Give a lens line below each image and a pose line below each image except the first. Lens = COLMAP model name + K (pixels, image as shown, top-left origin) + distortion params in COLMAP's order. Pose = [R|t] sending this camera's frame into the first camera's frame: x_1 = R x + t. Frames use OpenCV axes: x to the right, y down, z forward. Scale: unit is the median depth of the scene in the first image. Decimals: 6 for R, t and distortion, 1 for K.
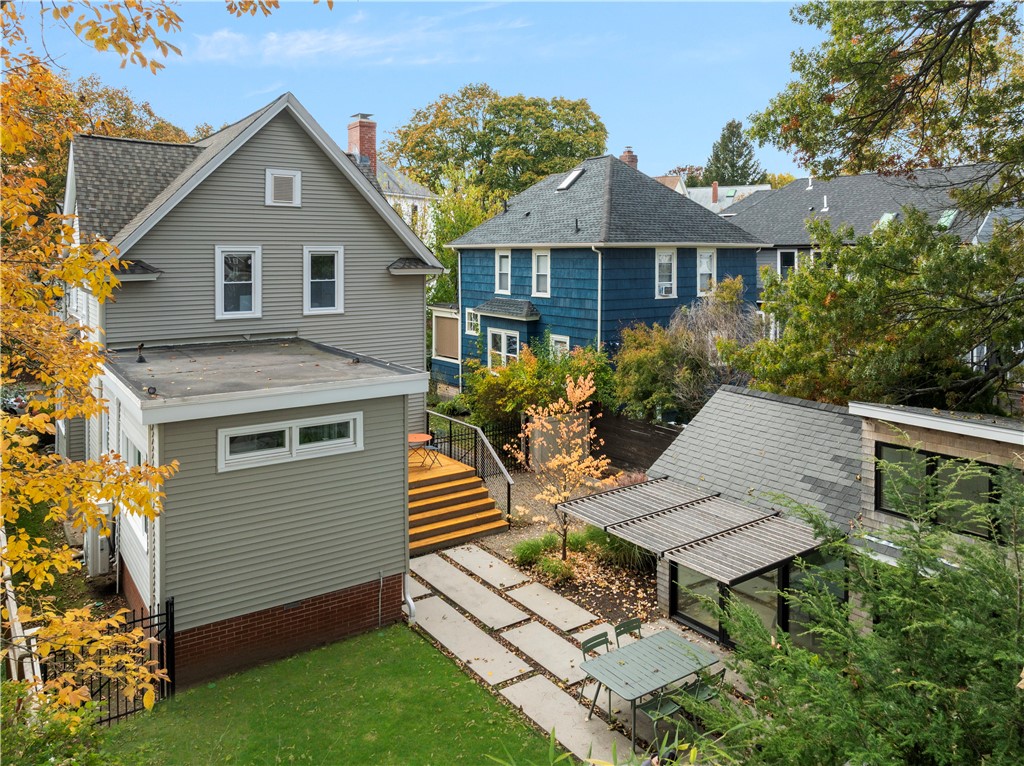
lens RADIAL K [[765.0, 0, 511.9], [0, 765.0, 248.8], [0, 0, 1]] dist [-0.041363, -0.003137]
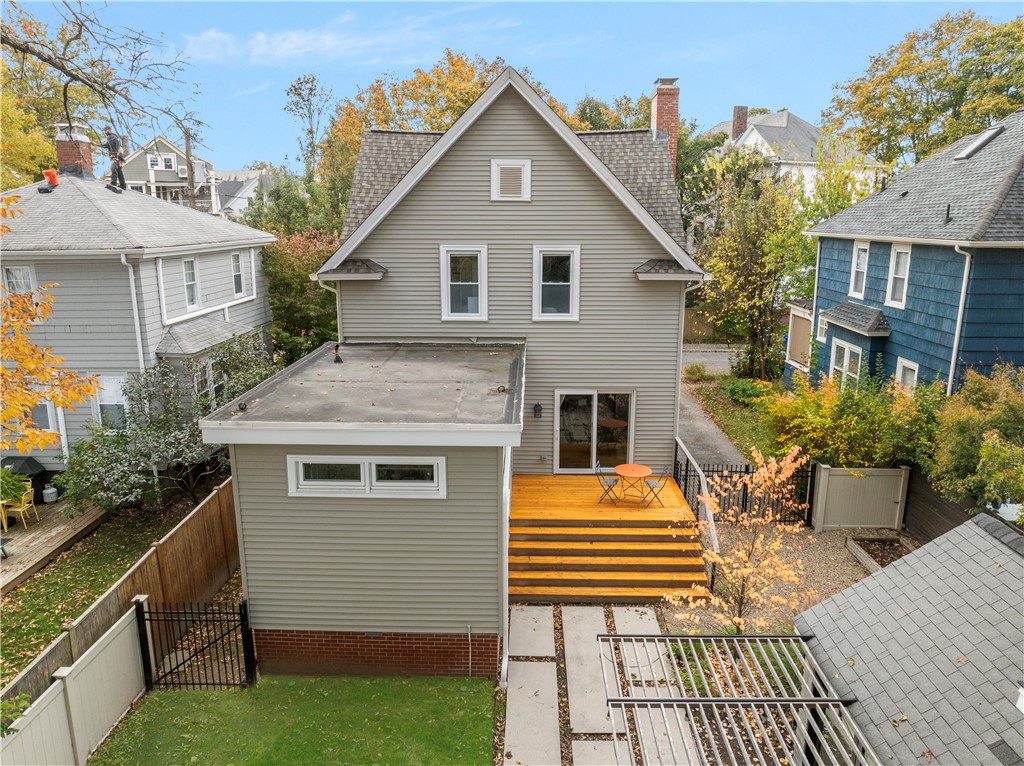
lens RADIAL K [[723.9, 0, 512.0], [0, 723.9, 383.0], [0, 0, 1]] dist [-0.005498, -0.005271]
pose [[0.808498, 0.133743, -0.573100, 0.216600], [-0.000878, 0.974107, 0.226086, -0.037421], [0.588498, -0.182287, 0.787681, 0.266137]]
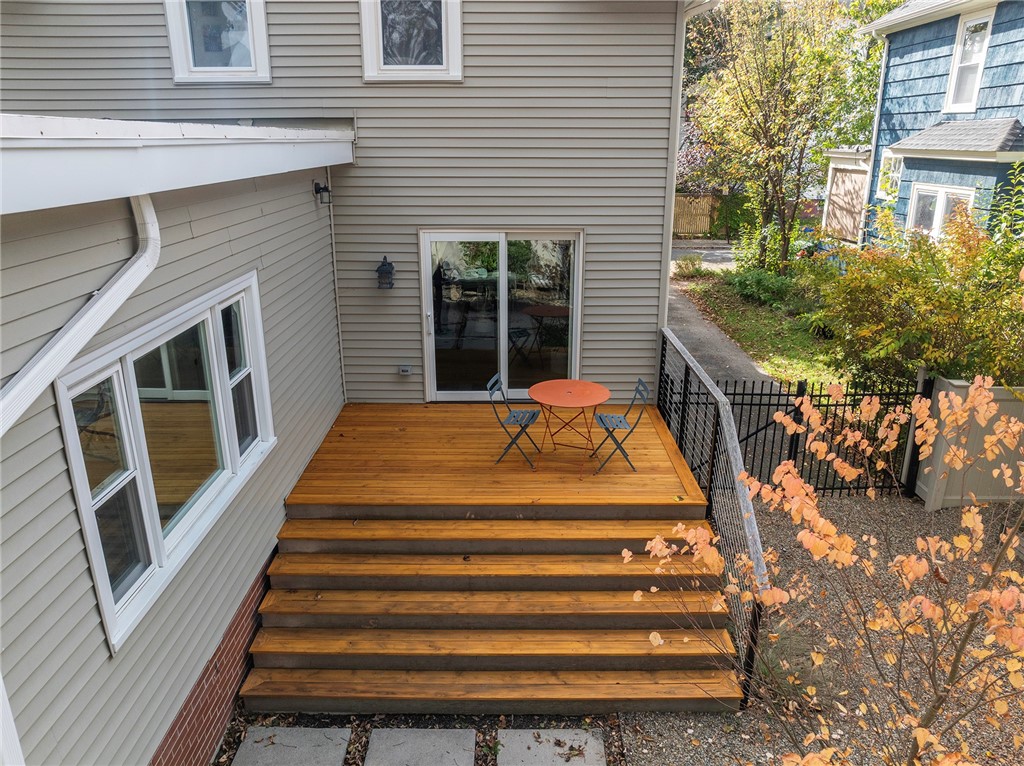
lens RADIAL K [[723.9, 0, 512.0], [0, 723.9, 383.0], [0, 0, 1]] dist [-0.005498, -0.005271]
pose [[0.820411, 0.182991, -0.541701, 0.053426], [-0.000192, 0.947492, 0.319779, 0.115405], [0.571774, -0.262246, 0.777368, 0.656578]]
